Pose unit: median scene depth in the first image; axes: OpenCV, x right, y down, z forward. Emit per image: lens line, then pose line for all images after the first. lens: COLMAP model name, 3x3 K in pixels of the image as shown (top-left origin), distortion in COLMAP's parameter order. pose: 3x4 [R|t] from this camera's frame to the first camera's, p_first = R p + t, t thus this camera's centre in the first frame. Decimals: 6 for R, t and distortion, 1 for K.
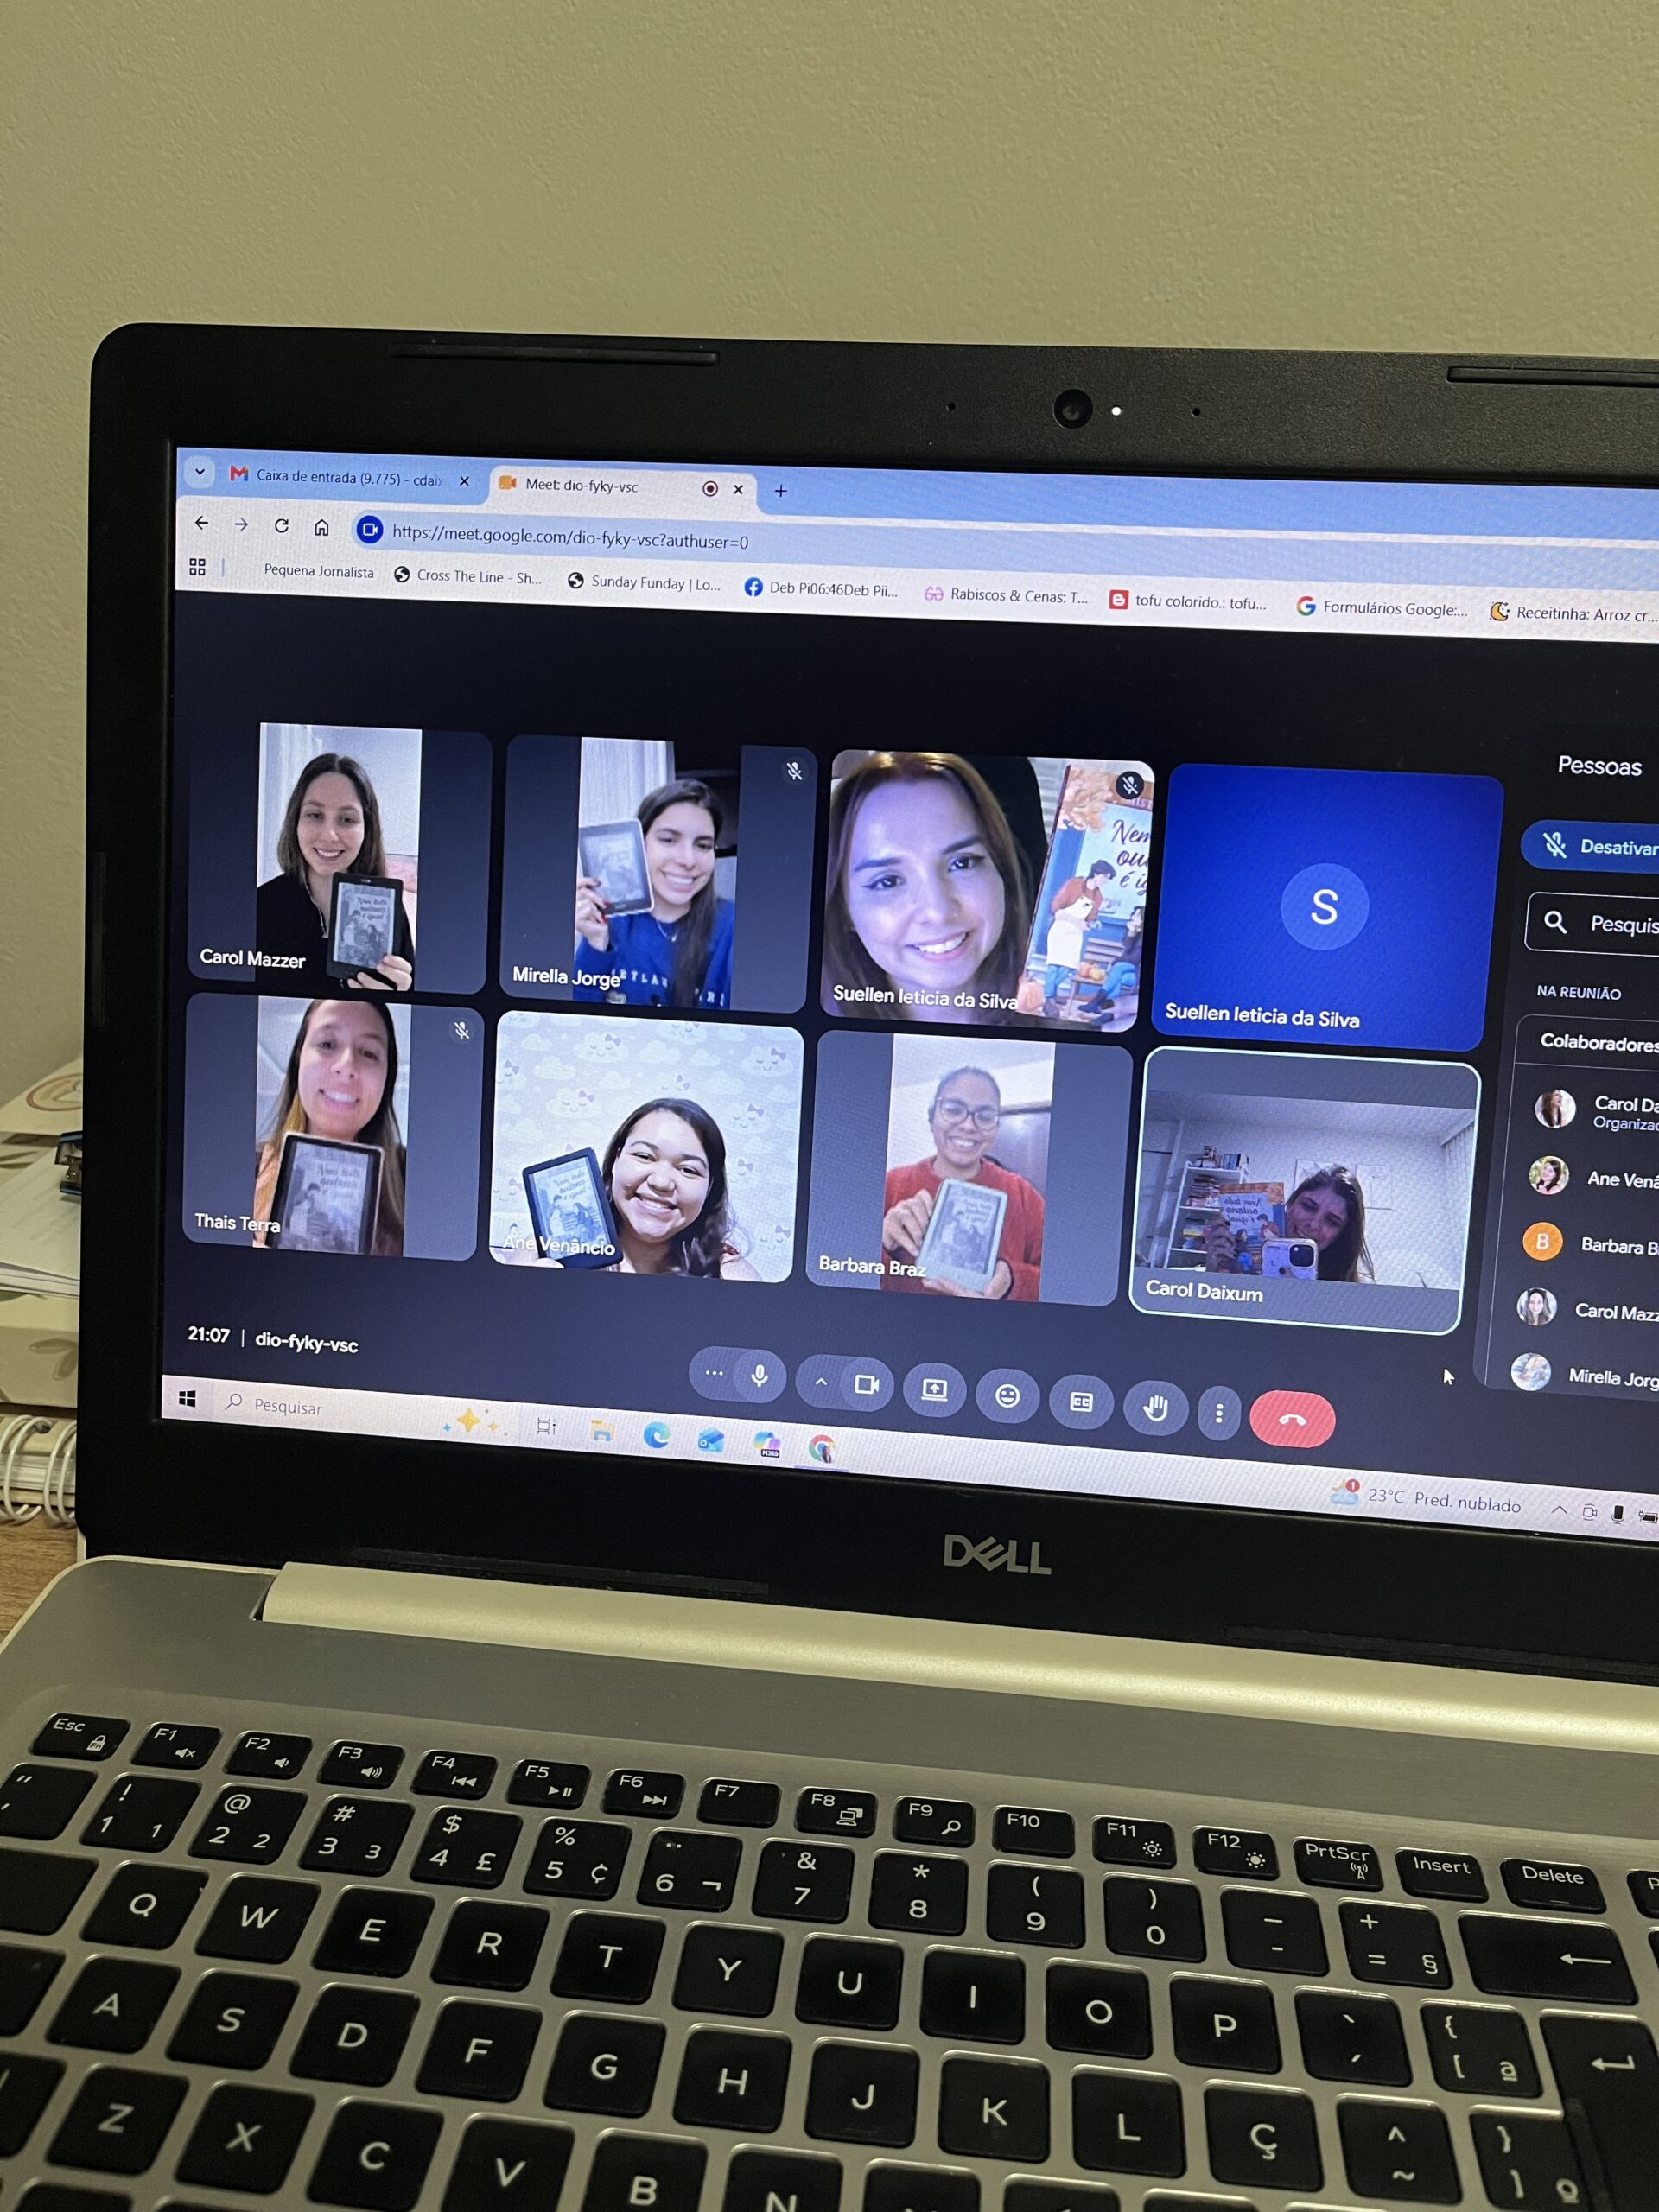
lens RADIAL K [[1691.3, 0, 834.4], [0, 1691.3, 1085.1], [0, 0, 1]] dist [-0.000224, 0.002682]
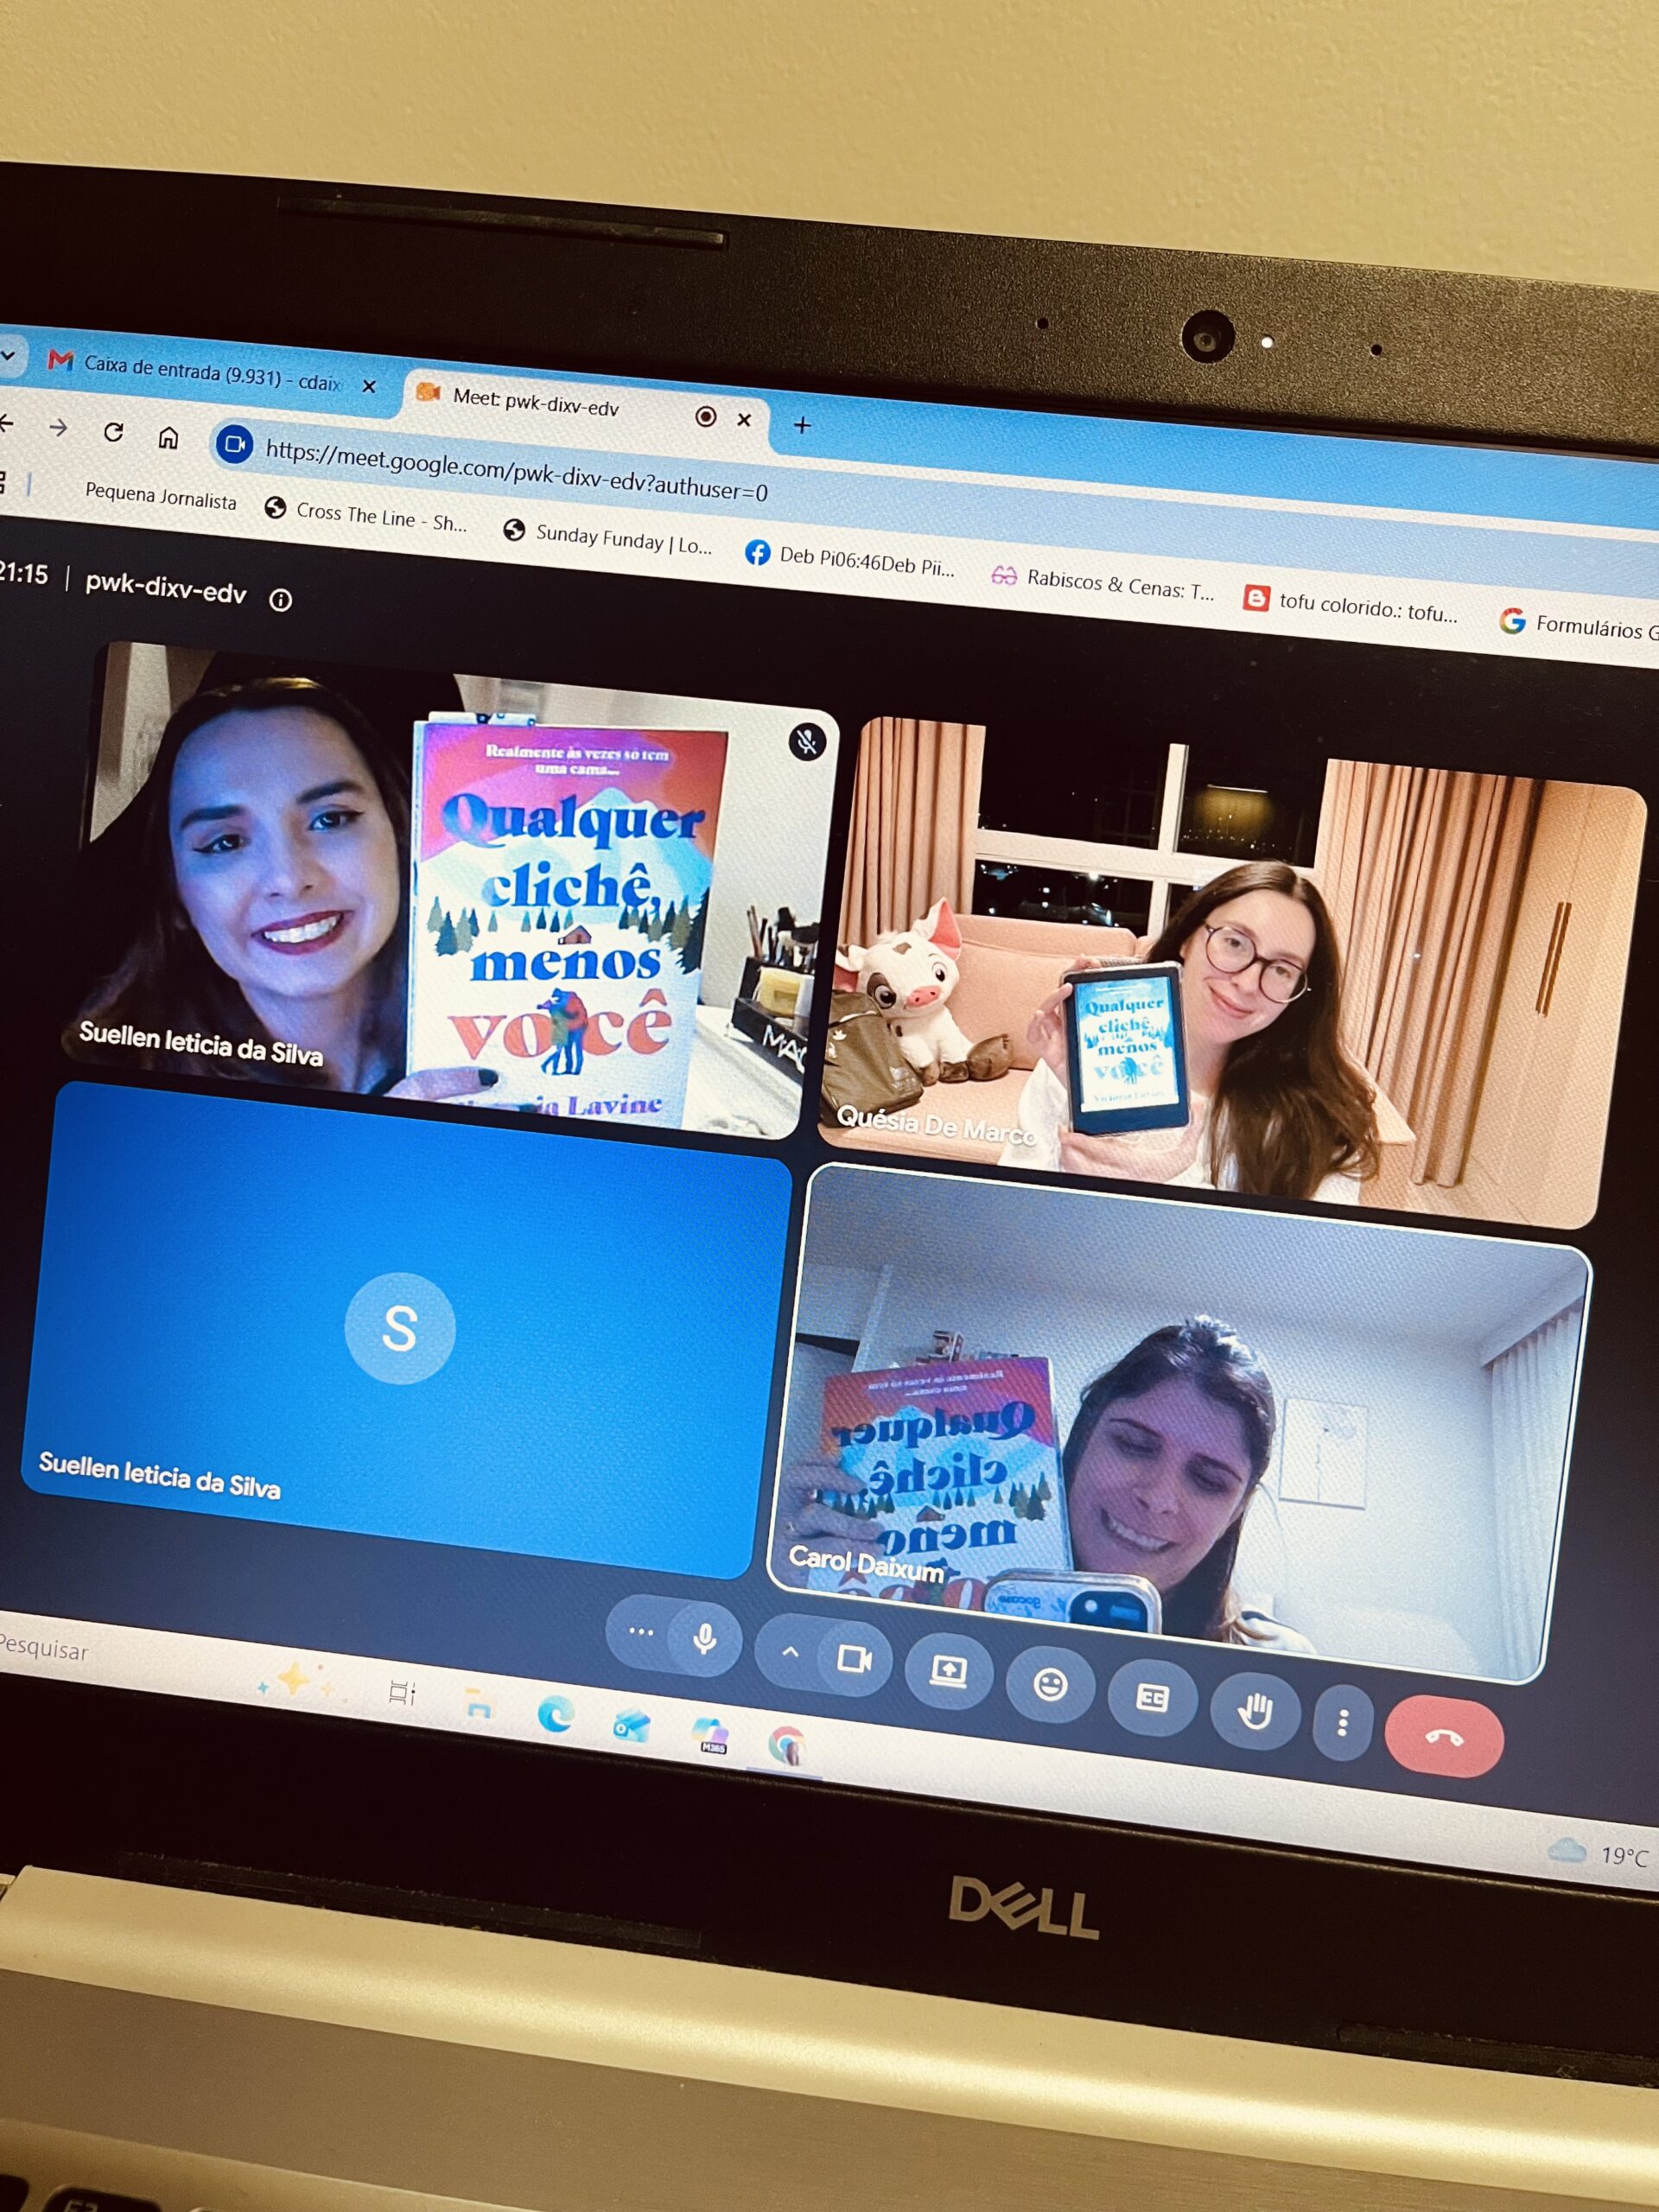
lens RADIAL K [[1678.3, 0, 833.1], [0, 1678.3, 1048.0], [0, 0, 1]] dist [-0.006748, 0.003322]
pose [[0.998041, 0.052310, 0.034334, -0.028713], [-0.050141, 0.996862, -0.061258, -0.038044], [-0.037431, 0.059416, 0.997531, 0.285558]]
